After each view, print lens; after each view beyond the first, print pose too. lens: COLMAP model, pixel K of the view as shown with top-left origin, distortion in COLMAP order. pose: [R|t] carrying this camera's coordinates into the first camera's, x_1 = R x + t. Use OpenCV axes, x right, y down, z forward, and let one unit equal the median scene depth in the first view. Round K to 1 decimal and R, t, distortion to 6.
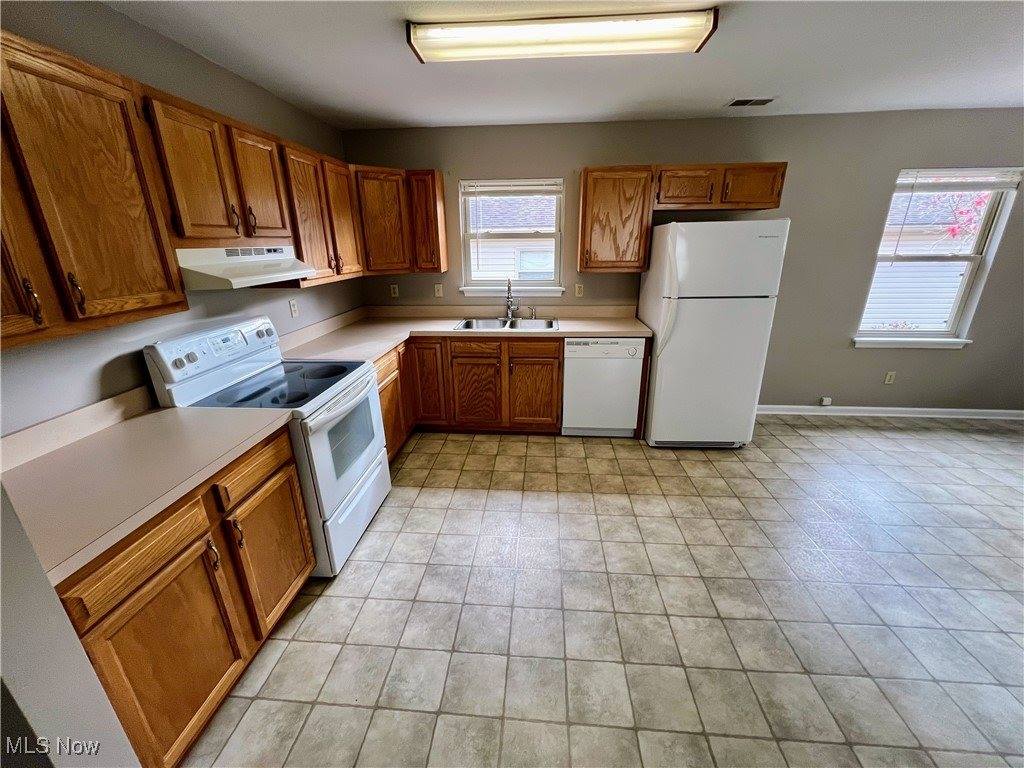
lens RADIAL K [[409.5, 0, 512.0], [0, 409.5, 384.0], [0, 0, 1]] dist [0.000703, 0.000261]
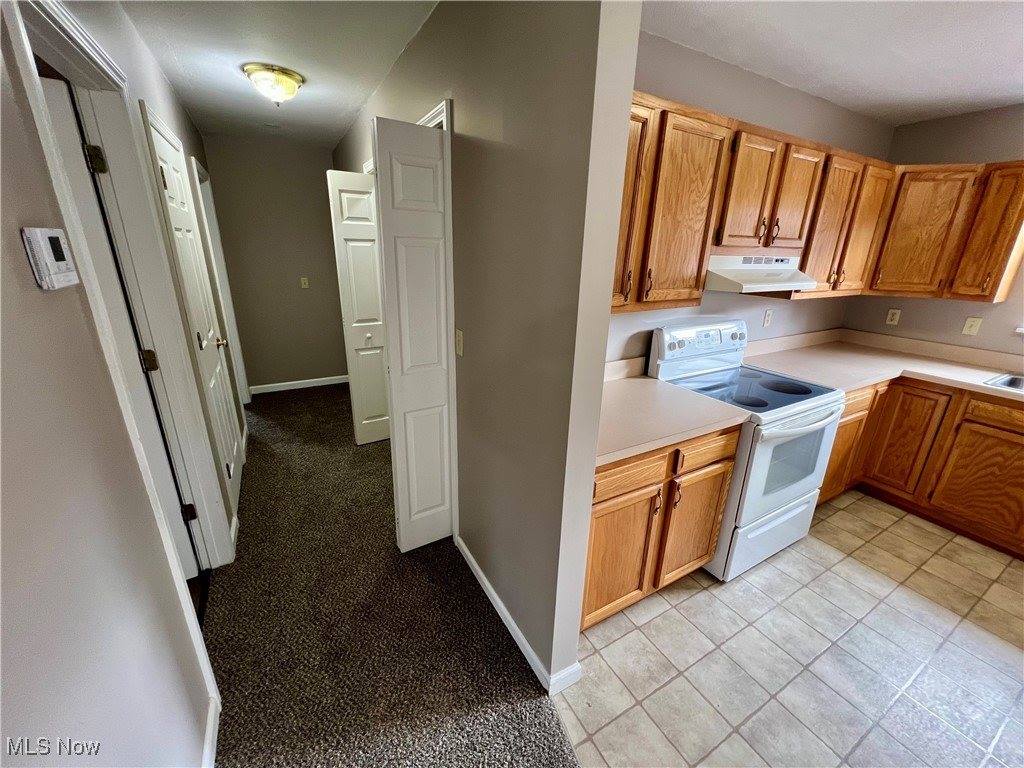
lens RADIAL K [[409.5, 0, 512.0], [0, 409.5, 384.0], [0, 0, 1]] dist [0.000703, 0.000261]
pose [[0.559835, 0.286294, -0.777574, -0.081878], [-0.303859, 0.943972, 0.128789, 0.040114], [0.770879, 0.164172, 0.615461, -0.103204]]
